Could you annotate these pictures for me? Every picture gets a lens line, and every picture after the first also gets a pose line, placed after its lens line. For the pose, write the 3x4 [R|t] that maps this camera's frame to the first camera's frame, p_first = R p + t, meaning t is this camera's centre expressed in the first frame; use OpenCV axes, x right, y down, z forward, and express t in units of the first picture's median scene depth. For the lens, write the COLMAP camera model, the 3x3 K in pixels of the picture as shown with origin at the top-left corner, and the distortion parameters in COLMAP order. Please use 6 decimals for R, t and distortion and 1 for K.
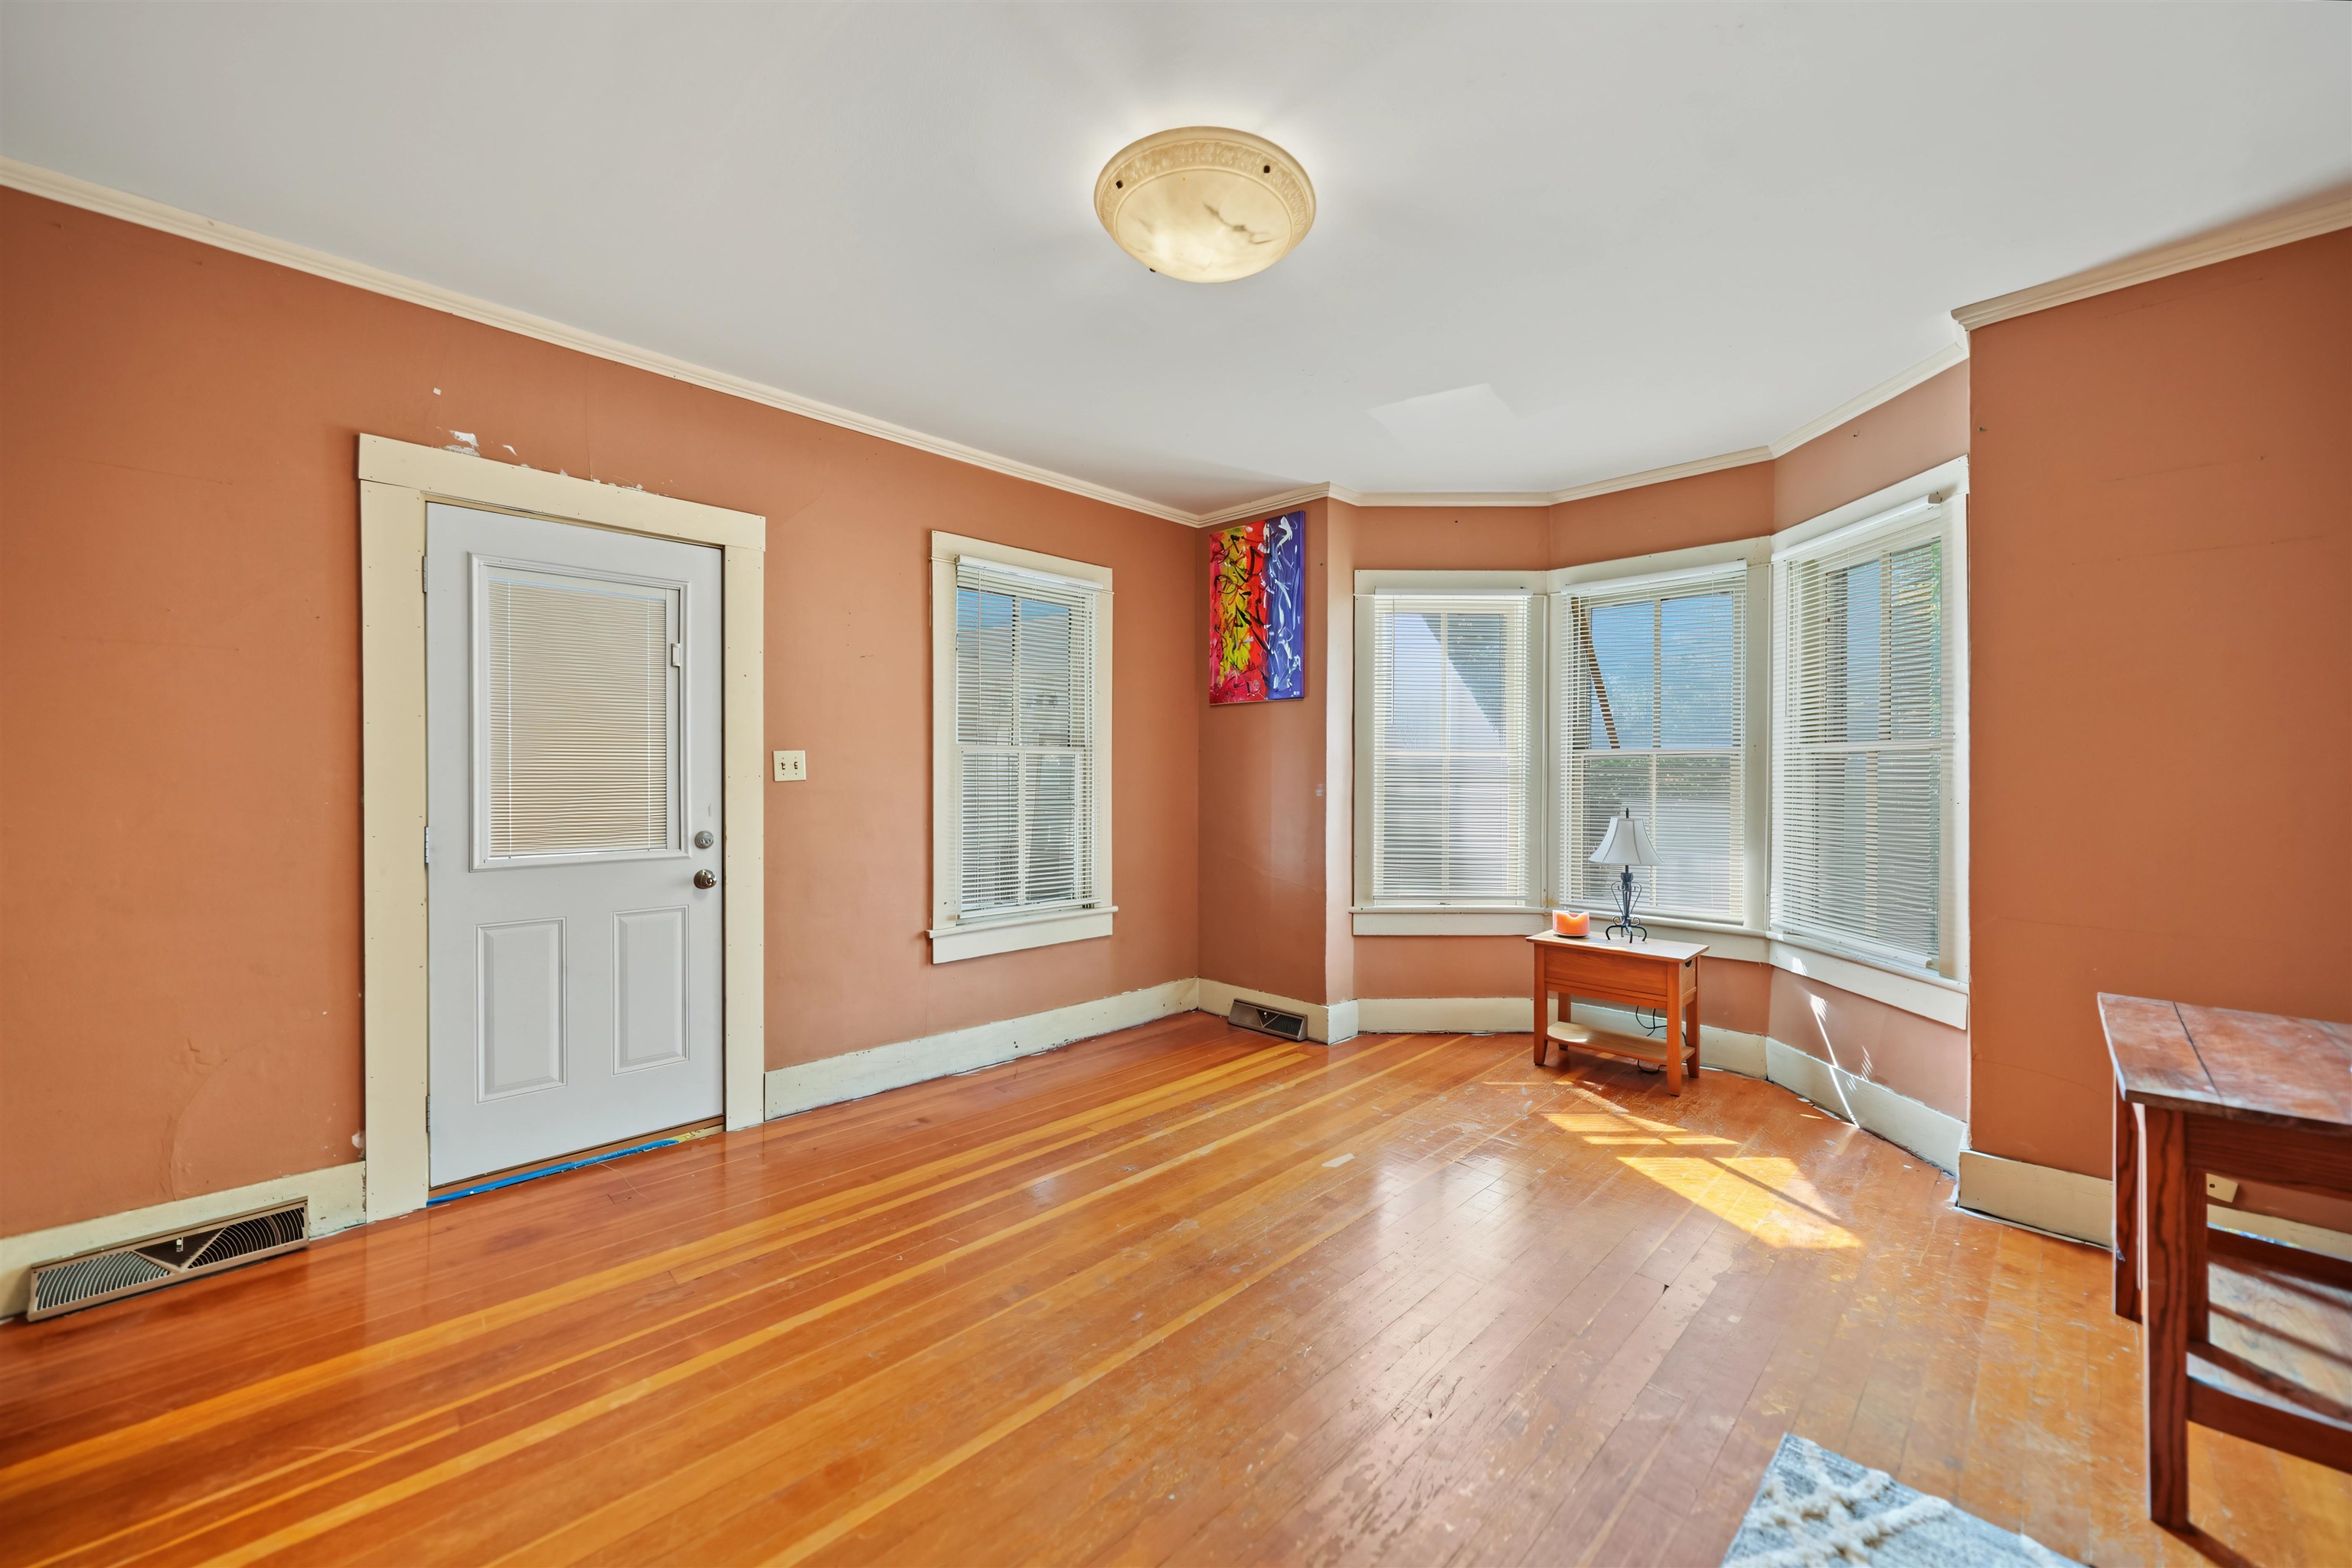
lens RADIAL K [[888.5, 0, 1179.3], [0, 888.5, 775.5], [0, 0, 1]] dist [-0.001632, -0.000365]
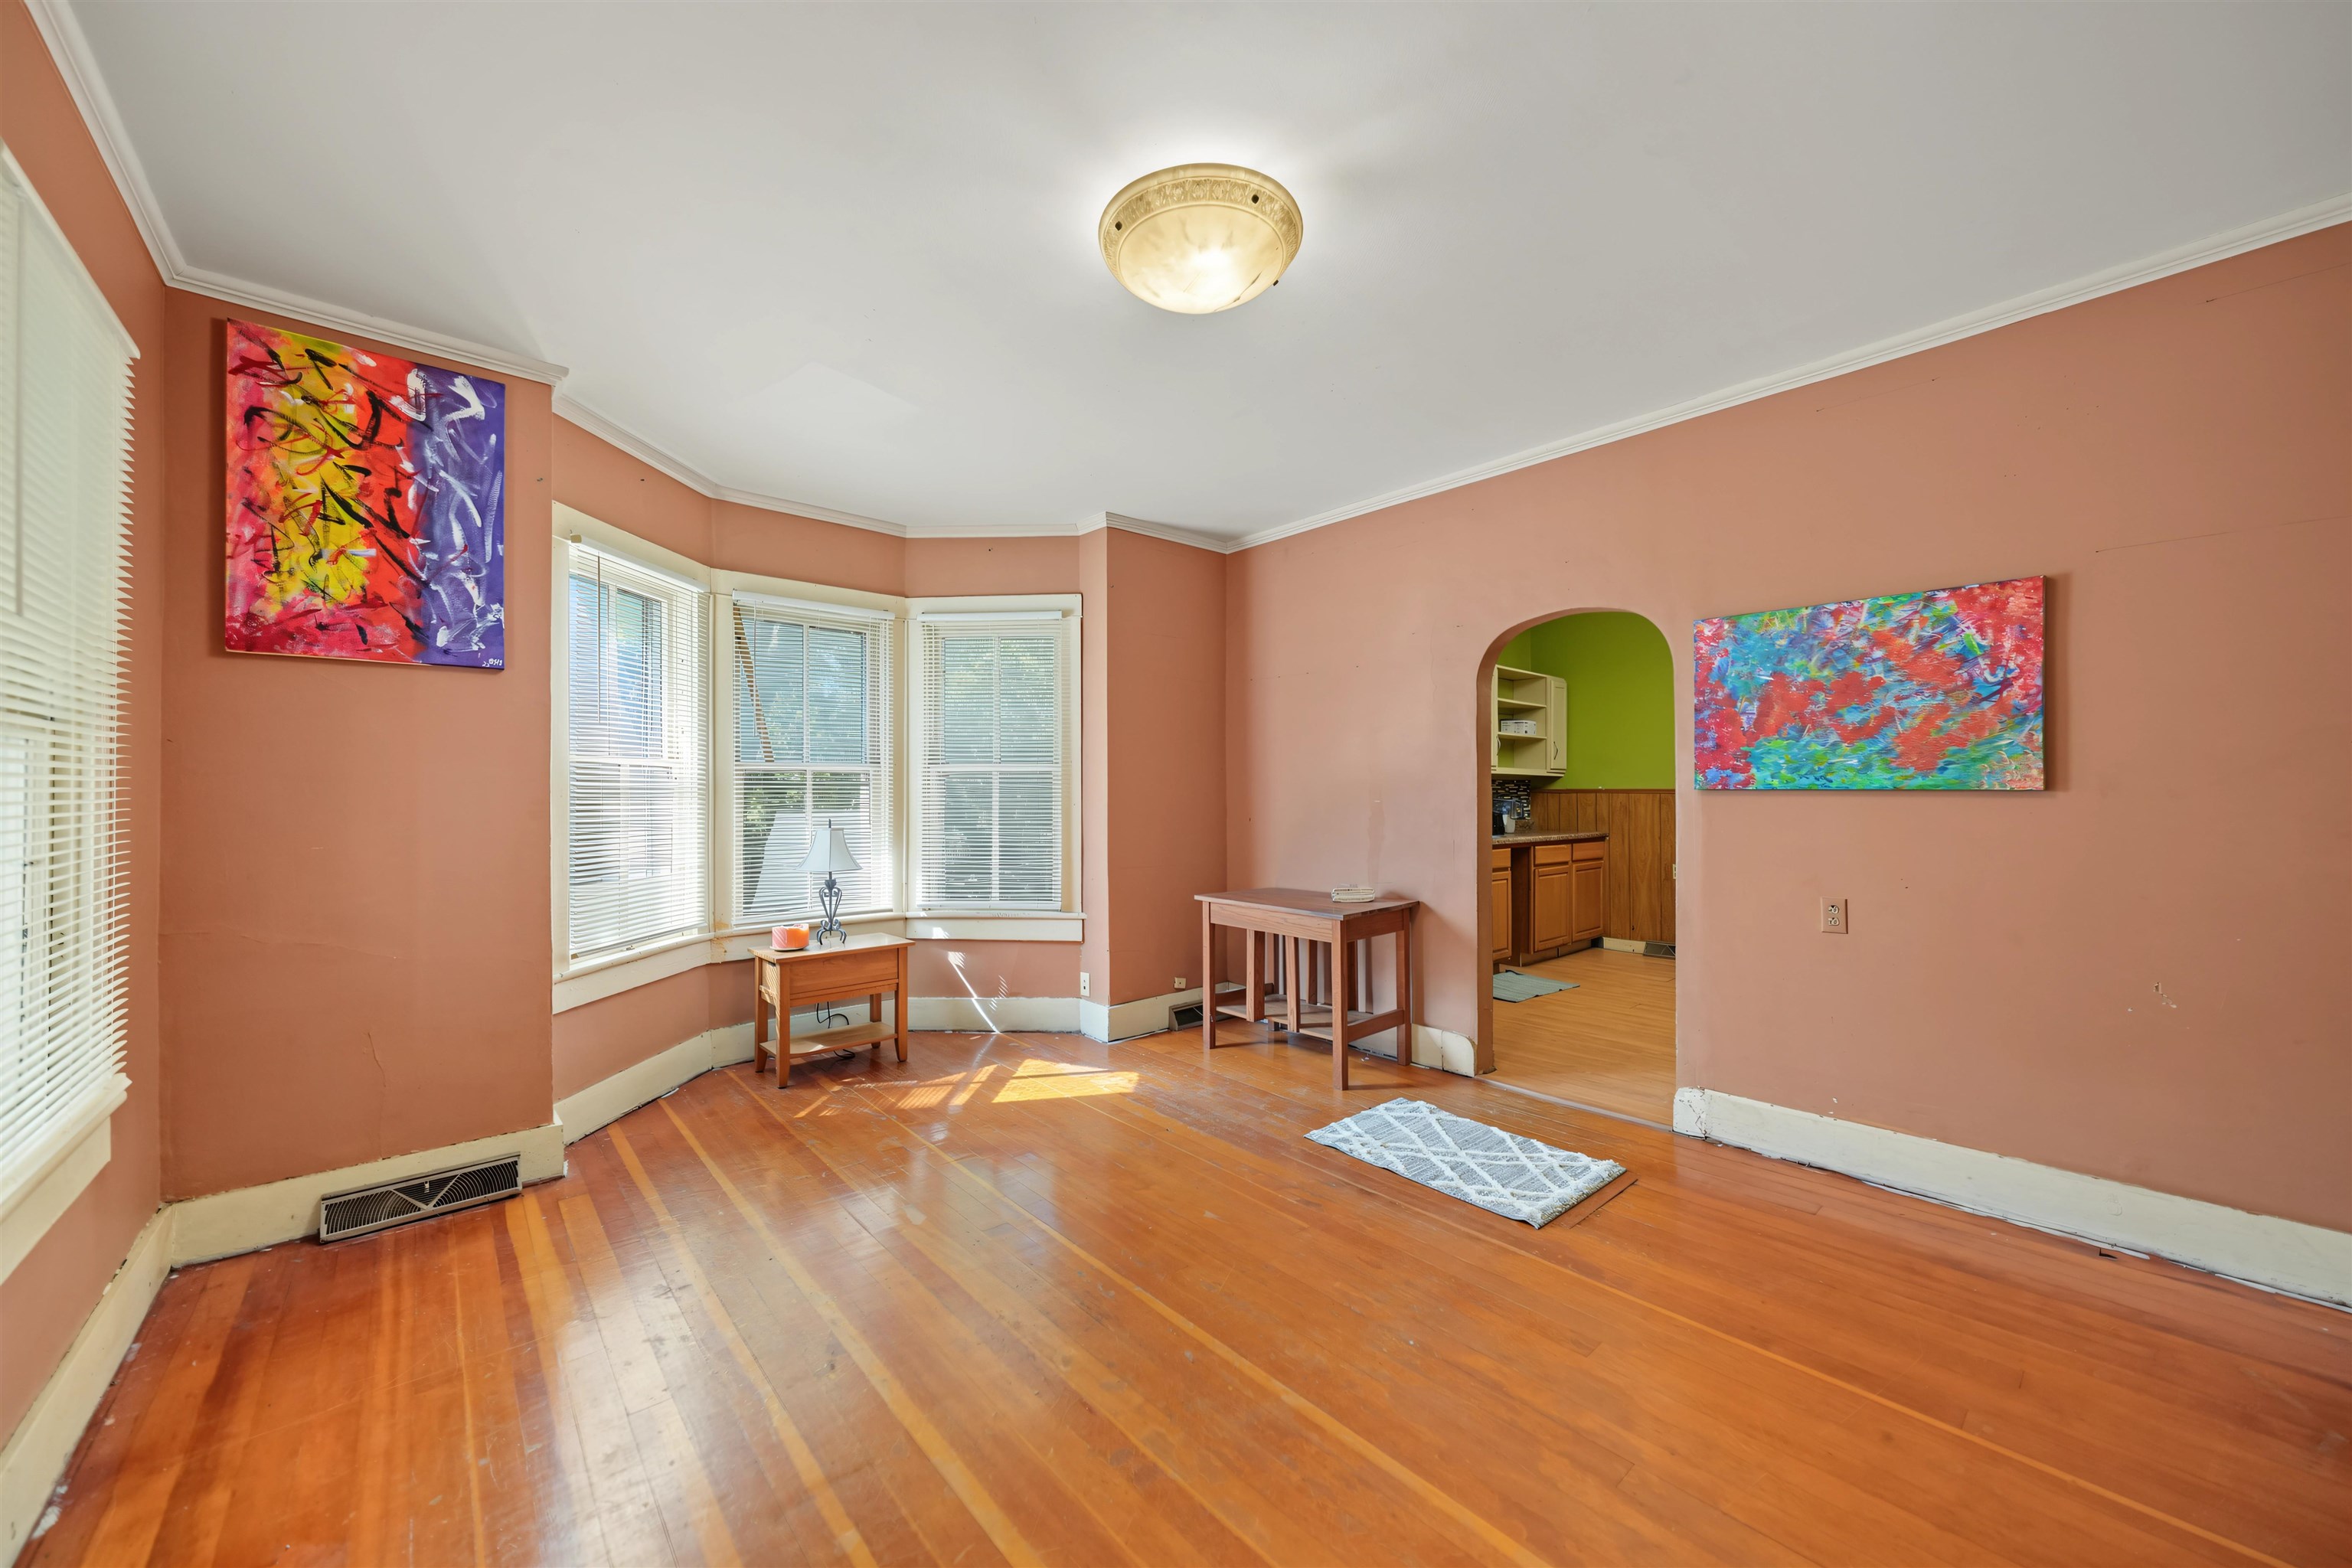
lens RADIAL K [[888.5, 0, 1182.5], [0, 888.5, 786.4], [0, 0, 1]] dist [-0.001632, -0.000365]
pose [[0.052251, 0.001596, 0.998633, -0.479649], [0.004367, 0.999989, -0.001827, 0.001332], [-0.998624, 0.004456, 0.052244, 0.459394]]
